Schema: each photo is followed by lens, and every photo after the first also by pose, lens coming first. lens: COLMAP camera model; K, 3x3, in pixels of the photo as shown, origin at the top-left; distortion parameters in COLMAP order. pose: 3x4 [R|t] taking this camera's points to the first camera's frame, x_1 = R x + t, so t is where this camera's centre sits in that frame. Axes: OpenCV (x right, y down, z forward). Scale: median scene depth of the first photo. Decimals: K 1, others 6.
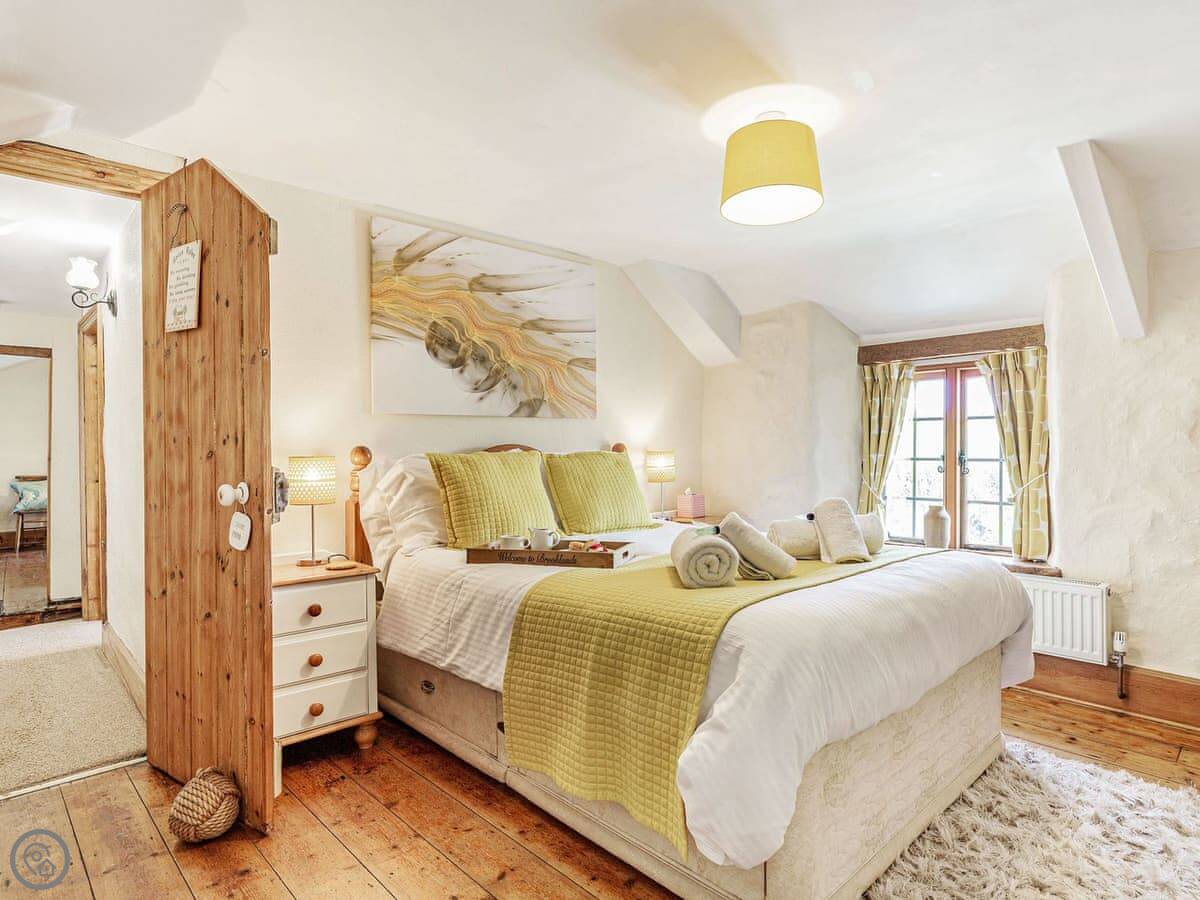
lens RADIAL K [[655.5, 0, 602.7], [0, 655.5, 455.6], [0, 0, 1]] dist [-0.001260, -0.000662]
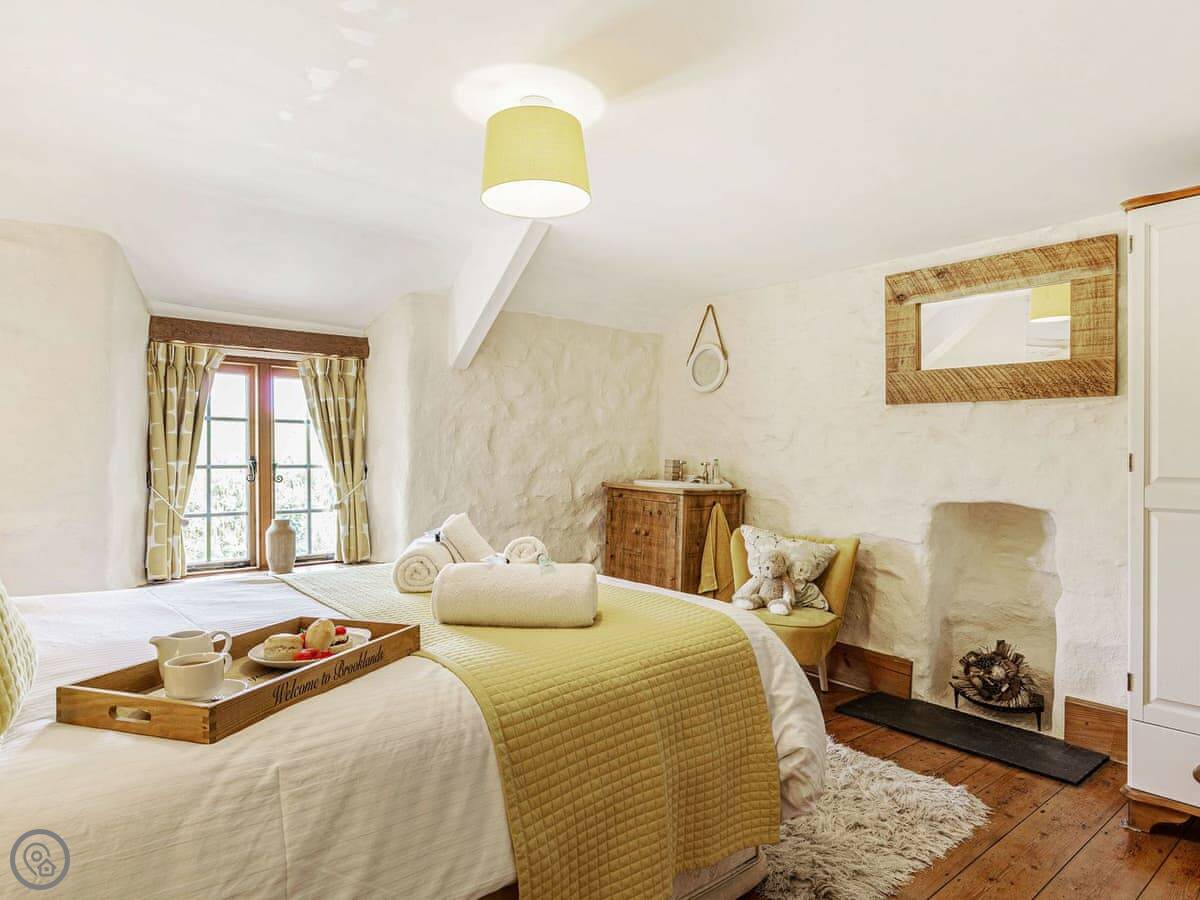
lens RADIAL K [[748.2, 0, 604.9], [0, 748.2, 453.0], [0, 0, 1]] dist [0.002745, 0.000235]
pose [[0.047313, -0.002758, 0.998876, -0.459843], [-0.003233, 0.999991, 0.002914, -0.016795], [-0.998875, -0.003367, 0.047304, 0.489987]]
